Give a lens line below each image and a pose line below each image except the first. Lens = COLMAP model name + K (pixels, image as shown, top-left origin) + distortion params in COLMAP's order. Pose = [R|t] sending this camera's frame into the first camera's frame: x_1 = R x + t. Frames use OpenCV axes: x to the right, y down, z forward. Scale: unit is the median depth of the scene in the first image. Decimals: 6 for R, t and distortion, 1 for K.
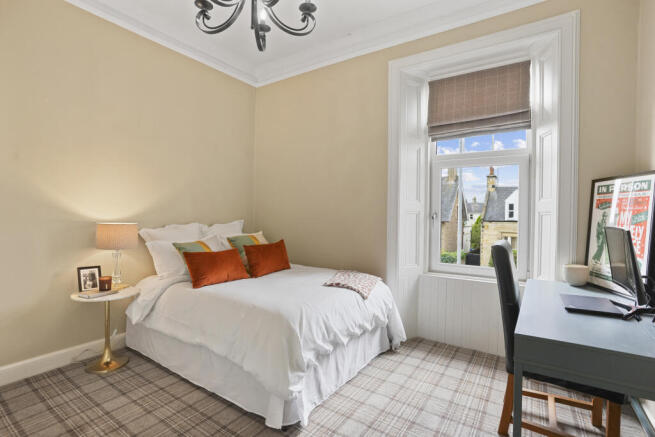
lens RADIAL K [[319.5, 0, 327.9], [0, 319.5, 216.3], [0, 0, 1]] dist [-0.000359, 0.000157]
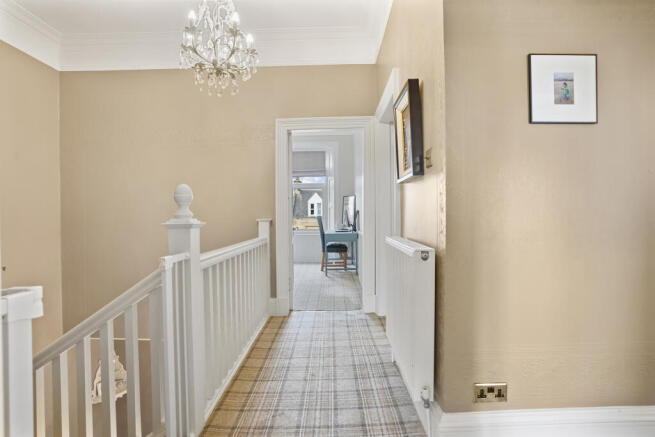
lens RADIAL K [[319.5, 0, 327.9], [0, 319.5, 216.3], [0, 0, 1]] dist [-0.000359, 0.000157]
pose [[0.838237, -0.021467, 0.544883, -0.742940], [0.021194, 0.999752, 0.006784, 0.039869], [-0.544894, 0.005861, 0.838485, -1.134583]]
